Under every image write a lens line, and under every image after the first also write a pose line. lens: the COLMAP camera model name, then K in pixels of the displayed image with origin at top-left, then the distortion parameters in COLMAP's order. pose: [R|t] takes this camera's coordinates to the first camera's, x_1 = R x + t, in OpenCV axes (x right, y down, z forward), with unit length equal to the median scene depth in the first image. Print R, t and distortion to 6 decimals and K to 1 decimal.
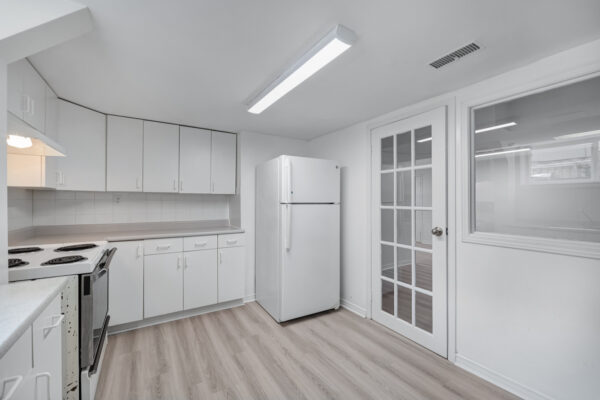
lens RADIAL K [[250.3, 0, 304.3], [0, 250.3, 200.0], [0, 0, 1]] dist [-0.002936, -0.000395]
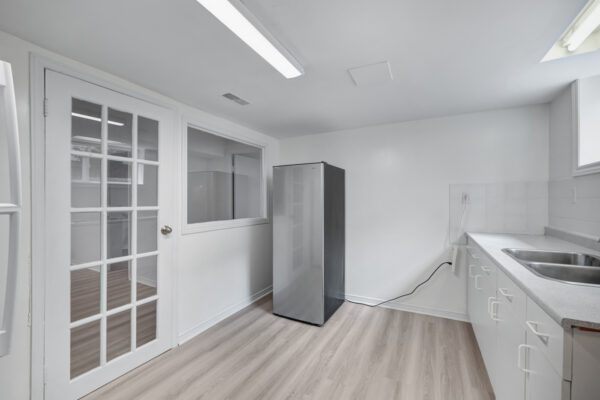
lens RADIAL K [[250.3, 0, 304.3], [0, 250.3, 200.0], [0, 0, 1]] dist [-0.002936, -0.000395]
pose [[-0.495921, 0.001719, 0.868366, -0.590887], [-0.005574, 0.999971, -0.005163, 0.004878], [-0.868350, -0.007401, -0.495897, 0.963186]]
